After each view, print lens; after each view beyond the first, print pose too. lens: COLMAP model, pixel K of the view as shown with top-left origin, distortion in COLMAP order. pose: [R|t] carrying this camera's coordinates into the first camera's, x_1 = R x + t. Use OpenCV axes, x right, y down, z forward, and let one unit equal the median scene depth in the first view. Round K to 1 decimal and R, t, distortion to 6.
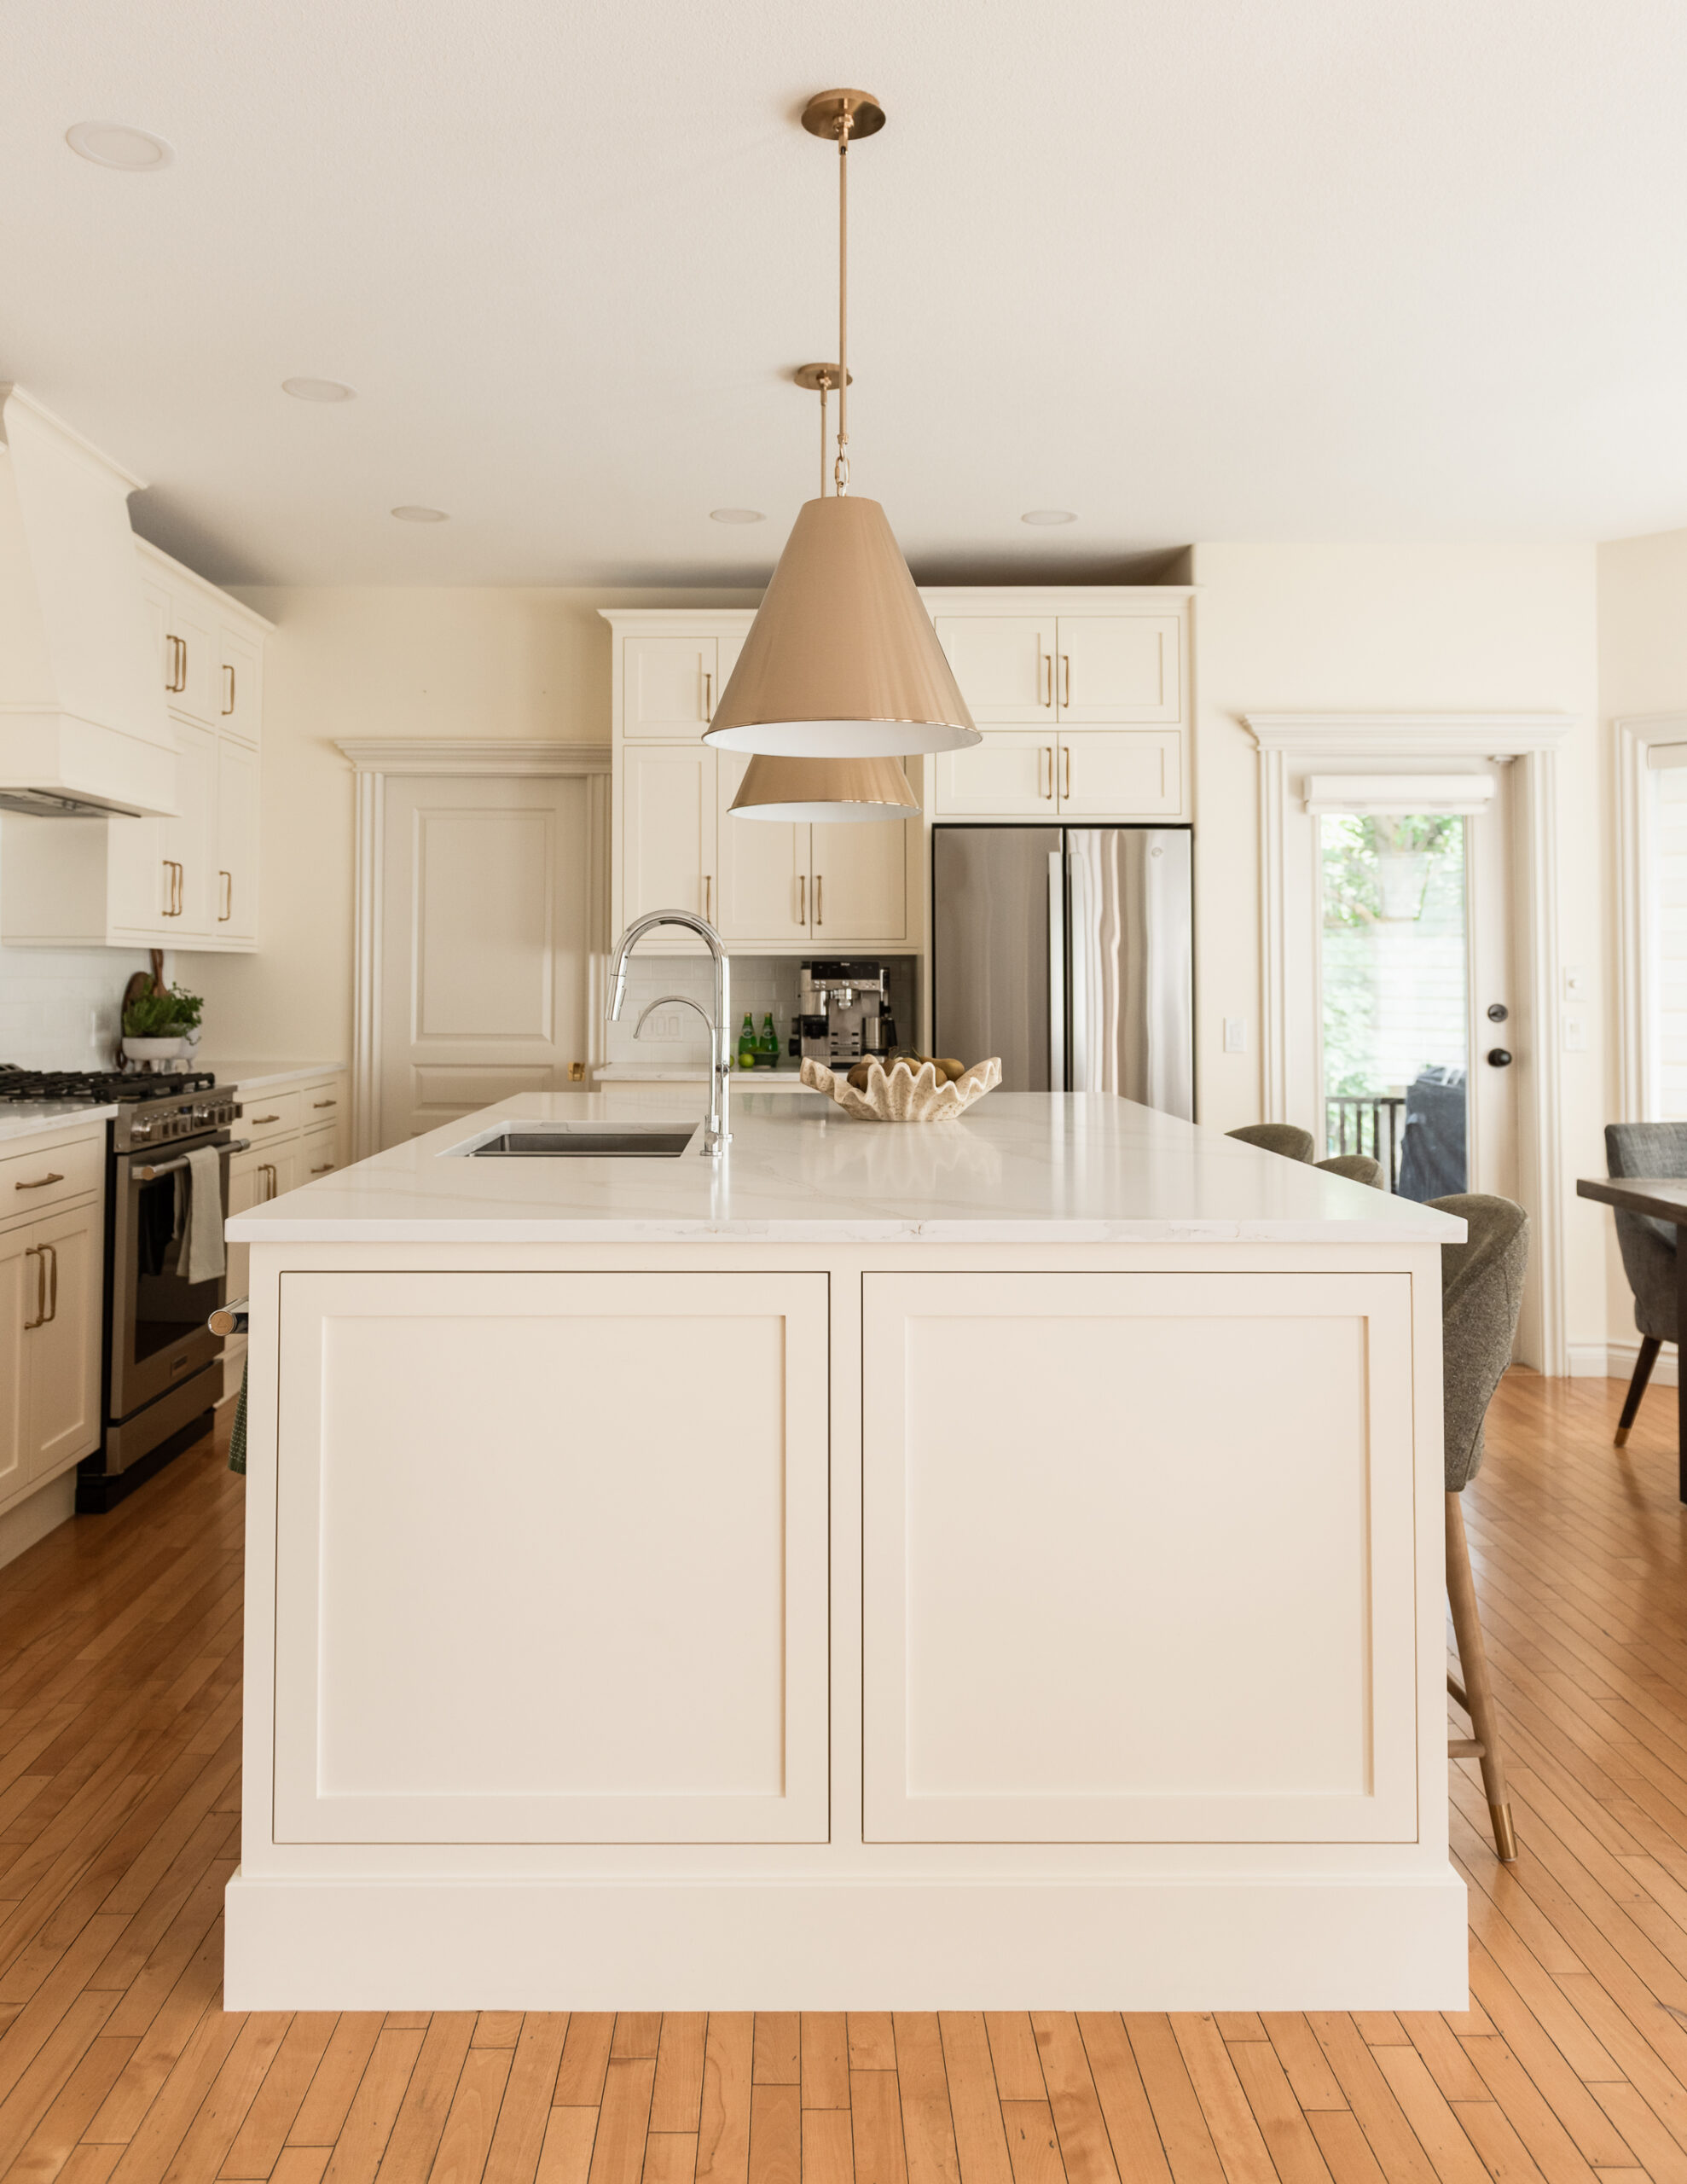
lens RADIAL K [[1737.1, 0, 806.1], [0, 1737.1, 916.4], [0, 0, 1]] dist [0.011730, -0.011361]
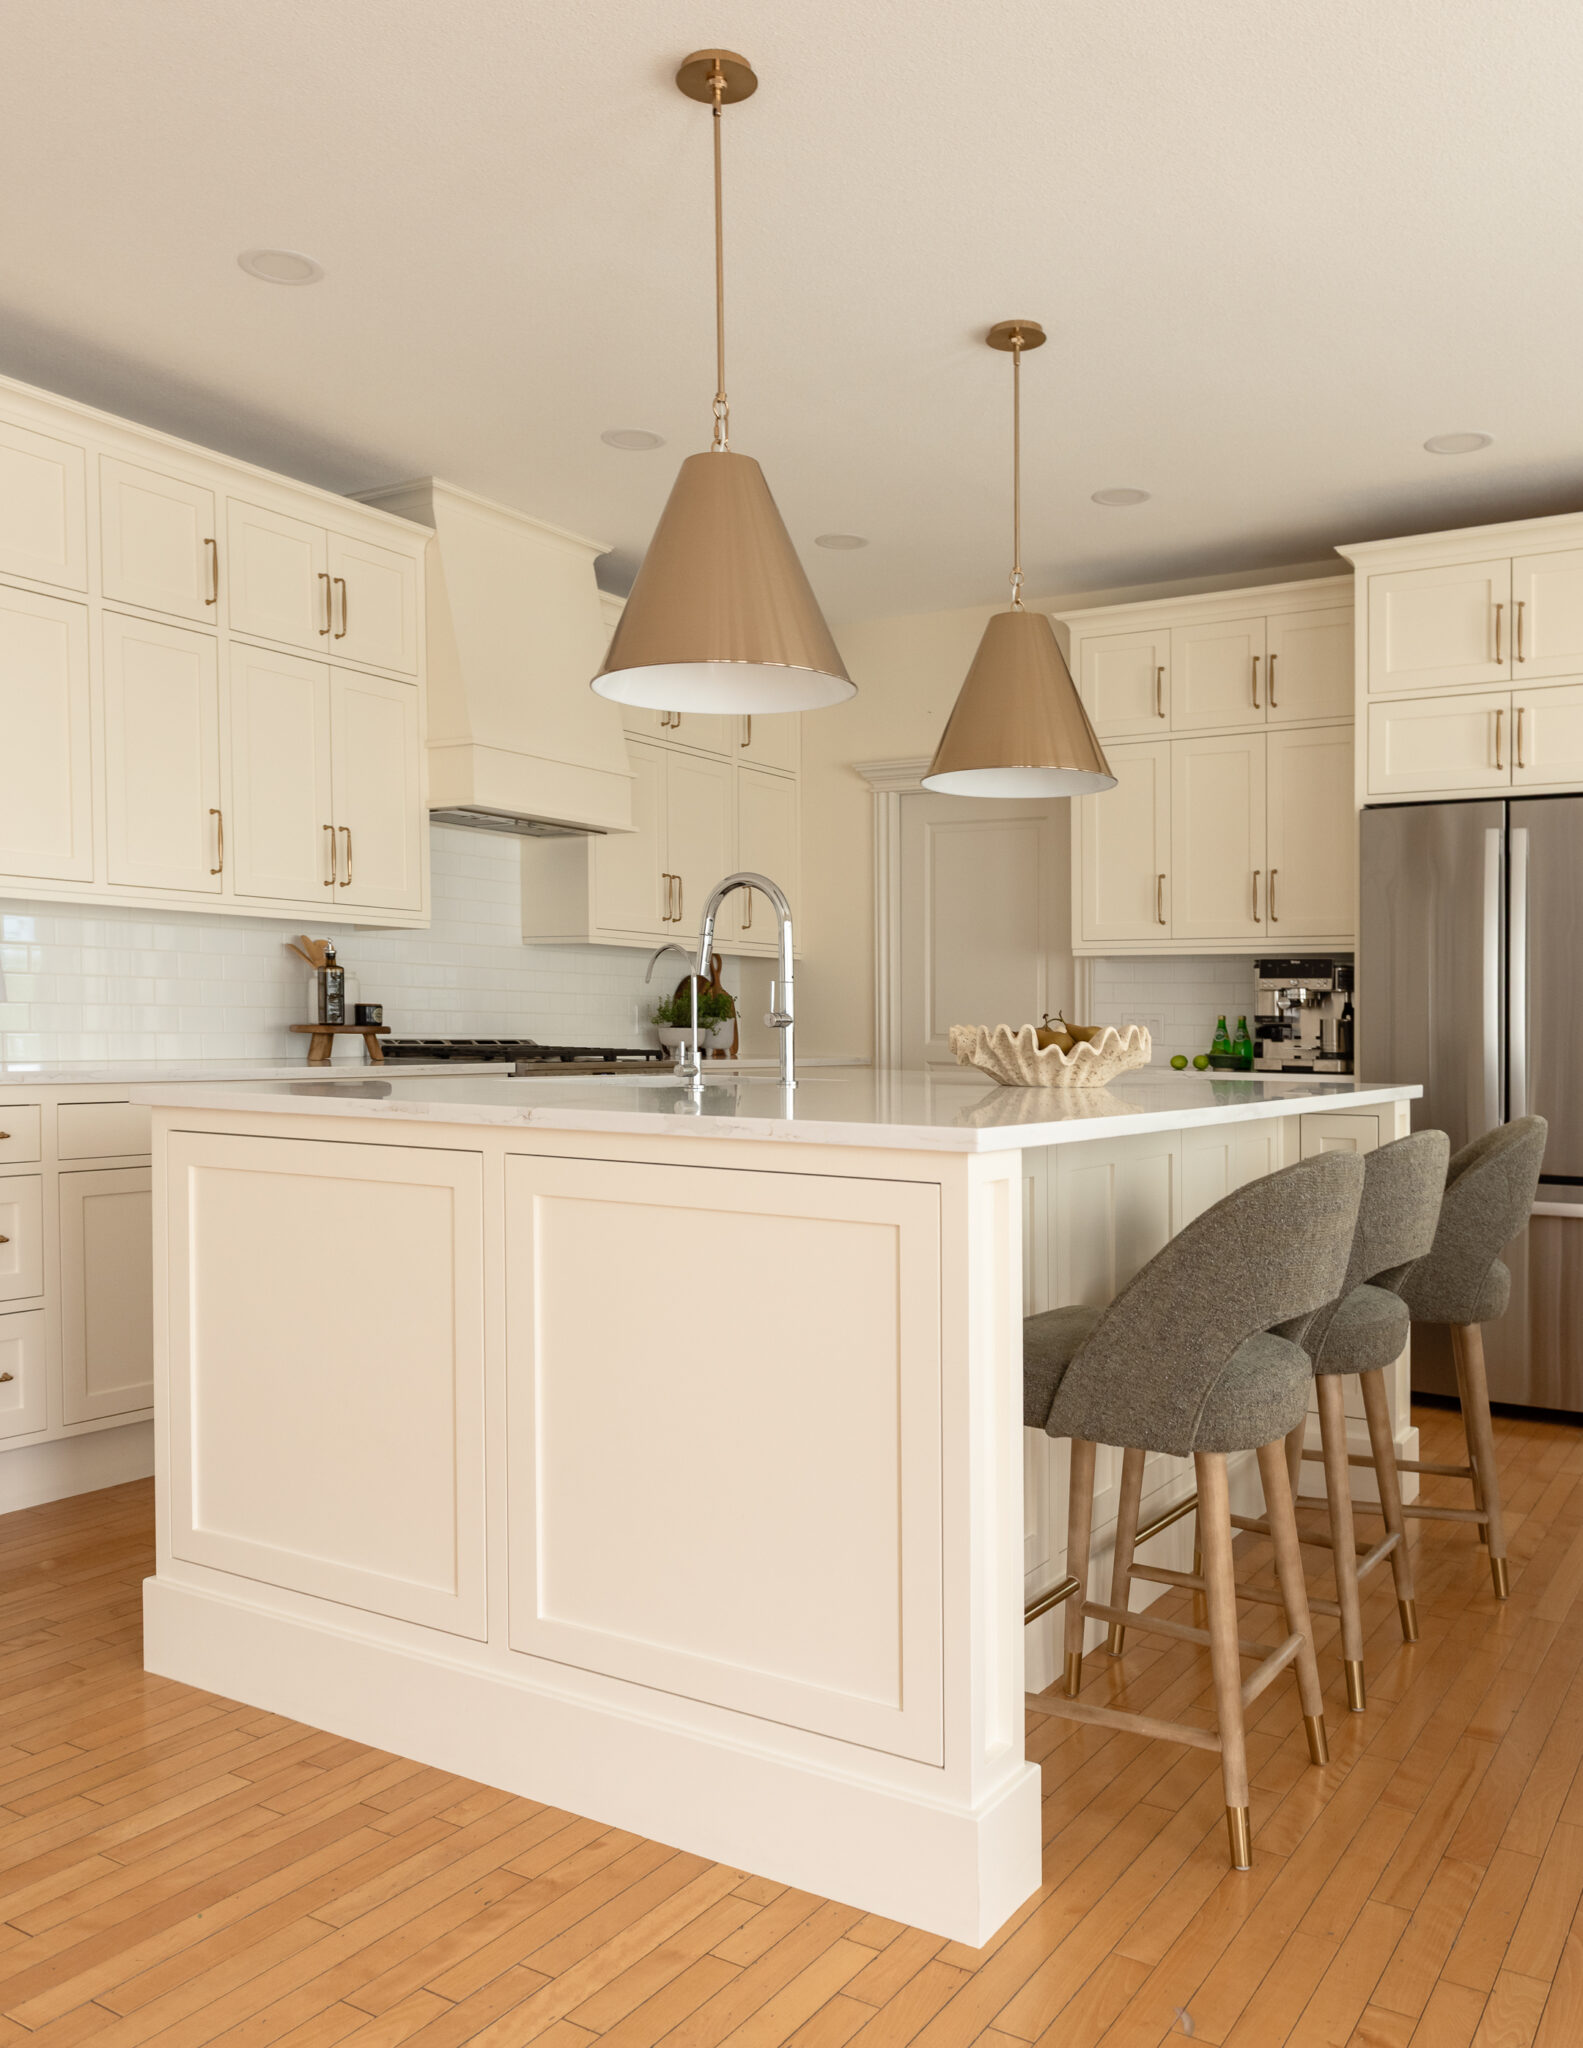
lens RADIAL K [[1732.6, 0, 777.8], [0, 1732.6, 1029.2], [0, 0, 1]] dist [-0.001241, 0.004423]
pose [[0.843011, 0.011345, -0.537777, 0.300784], [0.005556, 0.999541, 0.029796, 0.035512], [0.537868, -0.028106, 0.842560, 0.057182]]
